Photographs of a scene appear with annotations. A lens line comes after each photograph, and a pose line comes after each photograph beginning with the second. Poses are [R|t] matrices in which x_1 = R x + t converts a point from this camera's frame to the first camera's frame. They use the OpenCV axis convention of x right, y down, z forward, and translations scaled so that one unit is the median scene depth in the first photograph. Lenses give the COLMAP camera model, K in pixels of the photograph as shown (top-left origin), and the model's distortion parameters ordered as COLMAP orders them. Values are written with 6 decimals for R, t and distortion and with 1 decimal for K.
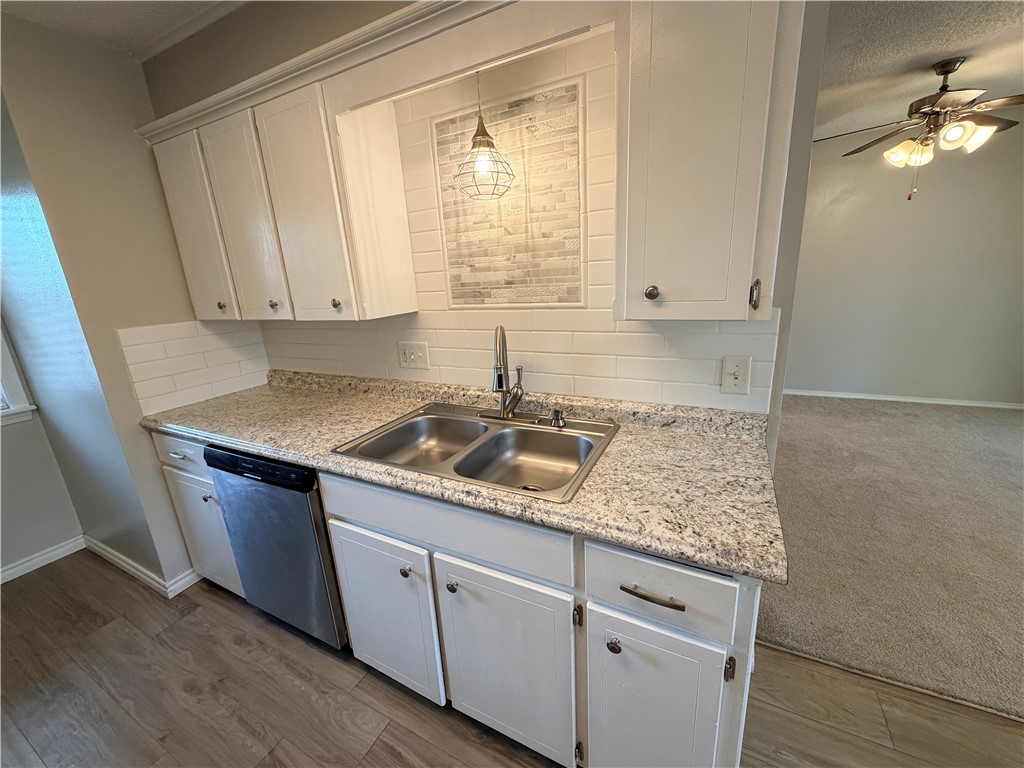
lens RADIAL K [[409.2, 0, 509.3], [0, 409.2, 383.7], [0, 0, 1]] dist [0.000350, 0.000095]
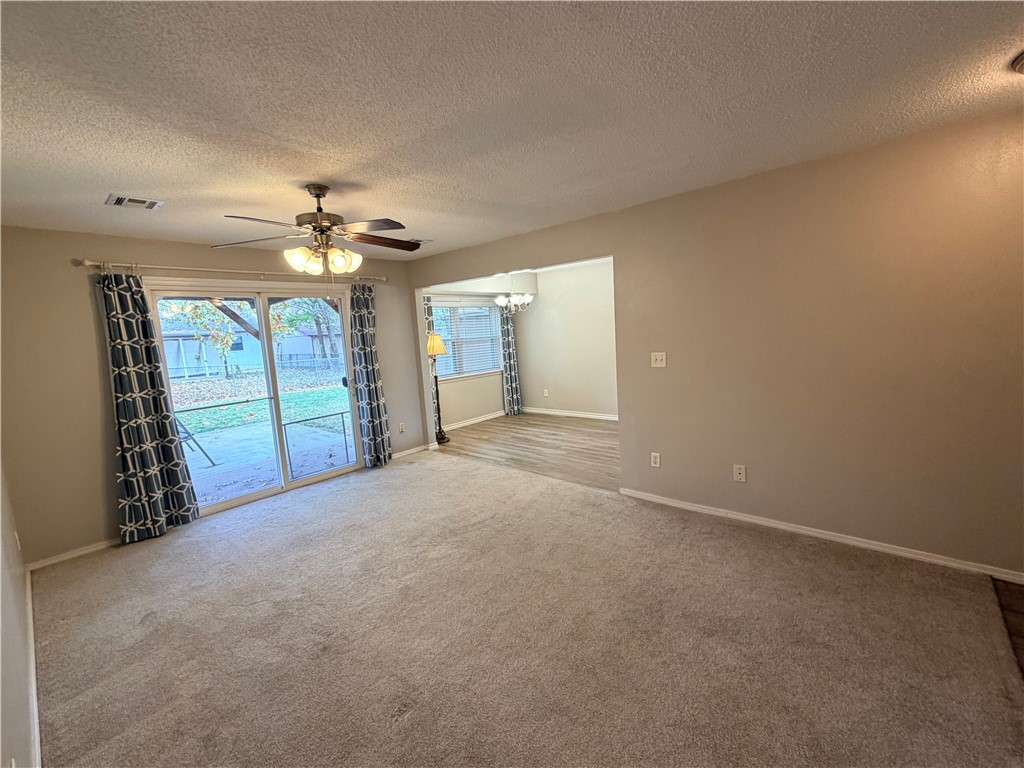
lens RADIAL K [[434.3, 0, 512.0], [0, 434.3, 384.0], [0, 0, 1]] dist [0.001903, 0.000074]
pose [[-0.963612, 0.089298, 0.251948, 0.541263], [0.178949, 0.915679, 0.359873, -0.991493], [-0.198568, 0.391864, -0.898339, 3.308405]]
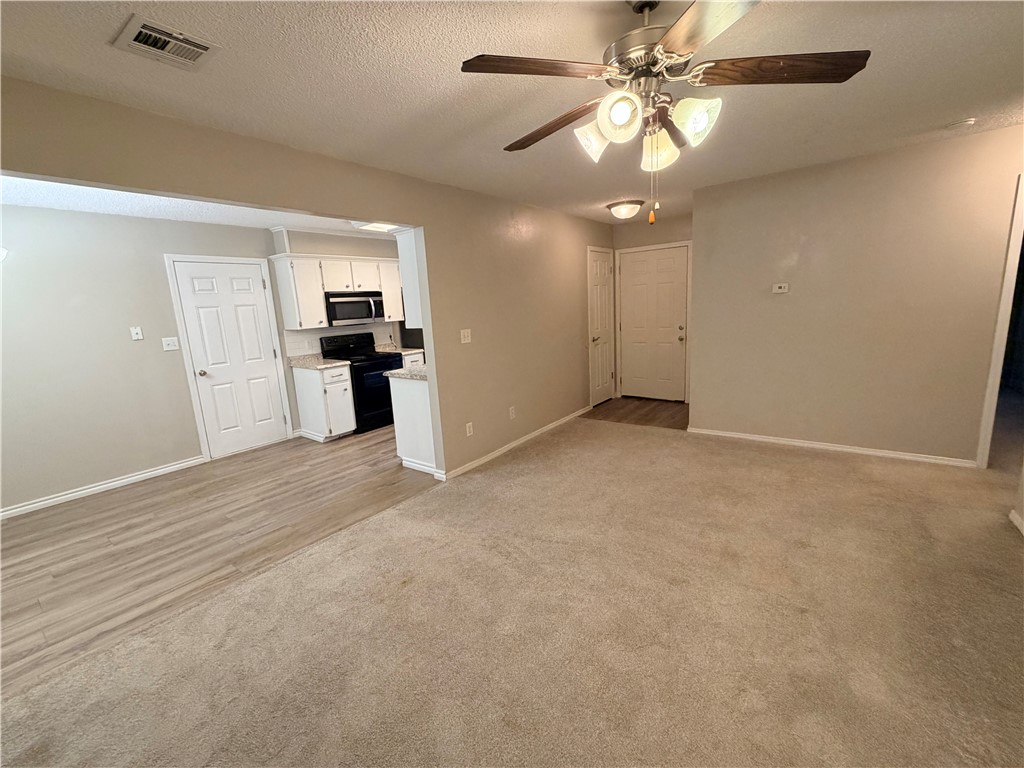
lens RADIAL K [[434.3, 0, 512.0], [0, 434.3, 384.0], [0, 0, 1]] dist [0.001903, 0.000074]
pose [[-0.161044, 0.250754, -0.954561, 2.835319], [-0.194421, 0.940174, 0.279775, -0.627744], [0.967608, 0.230642, -0.102657, 1.576875]]
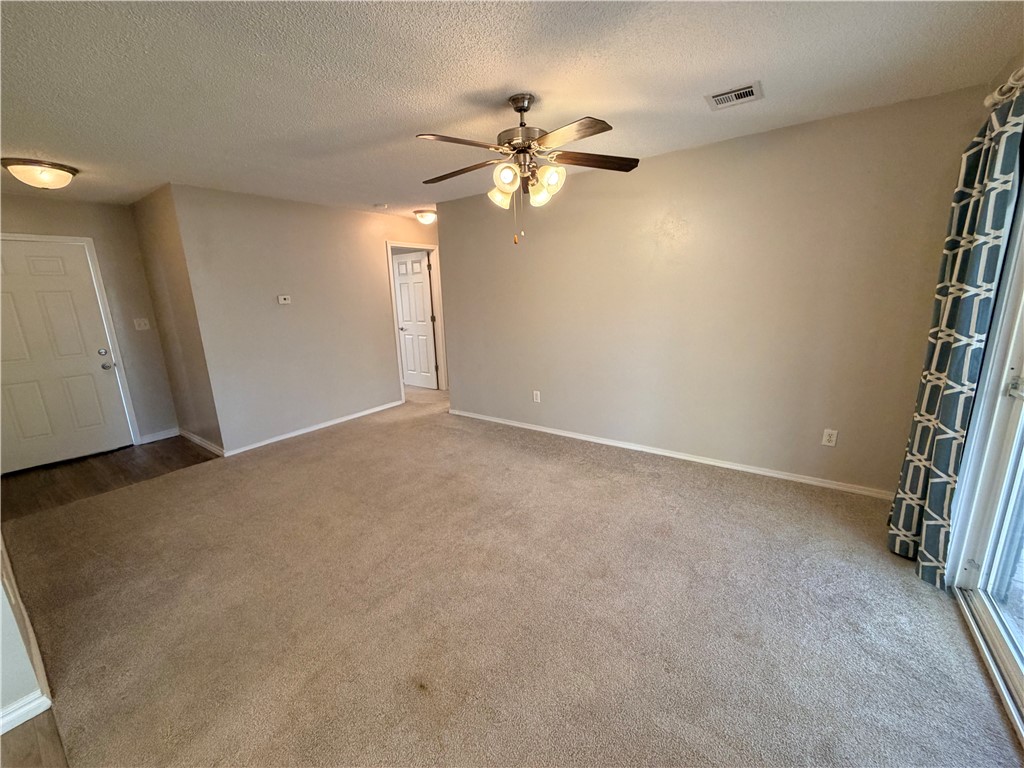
lens RADIAL K [[409.2, 0, 509.3], [0, 409.2, 383.7], [0, 0, 1]] dist [0.000350, 0.000095]
pose [[0.988849, 0.054793, -0.138477, 1.896065], [-0.060139, 0.997586, -0.034720, -0.172535], [0.136241, 0.042661, 0.989757, 0.188371]]
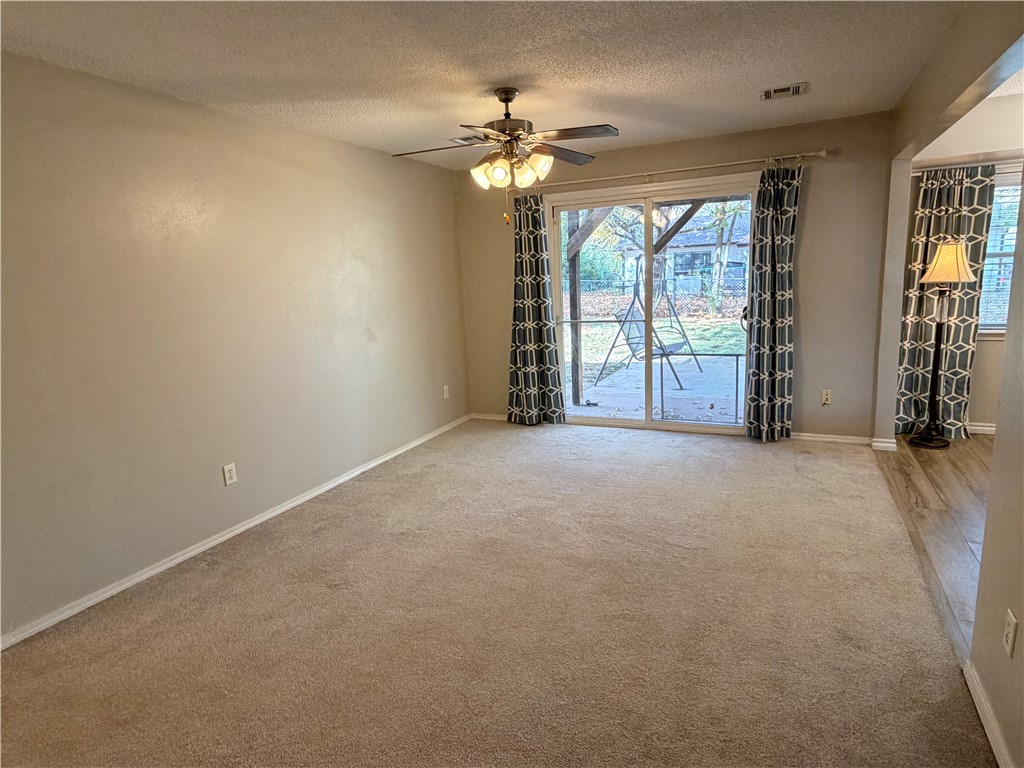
lens RADIAL K [[587.7, 0, 512.0], [0, 587.7, 384.0], [0, 0, 1]] dist [0.002146, 0.000617]
pose [[-0.039100, -0.123008, 0.991635, -0.618365], [0.312210, 0.941206, 0.129062, -0.480871], [-0.949208, 0.314644, 0.001603, 1.882115]]
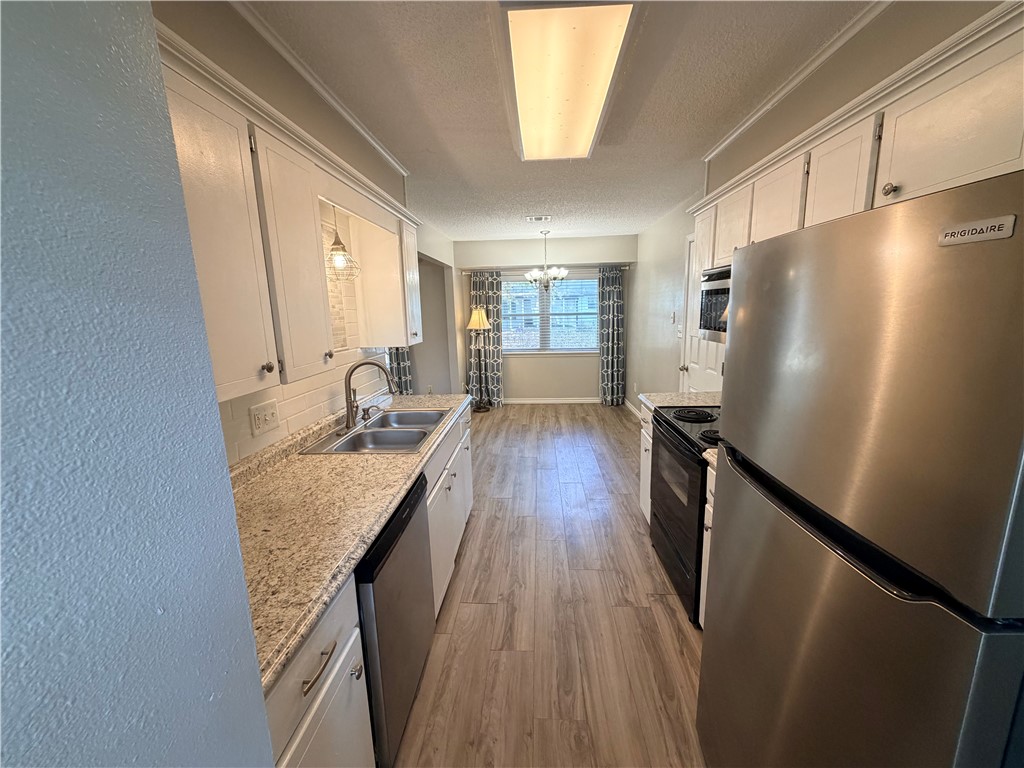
lens RADIAL K [[409.2, 0, 509.3], [0, 409.2, 383.7], [0, 0, 1]] dist [0.000350, 0.000095]
pose [[-0.400398, -0.098215, 0.911063, -1.600358], [0.288893, 0.930006, 0.227222, -0.237326], [-0.869610, 0.354179, -0.343999, 1.016248]]
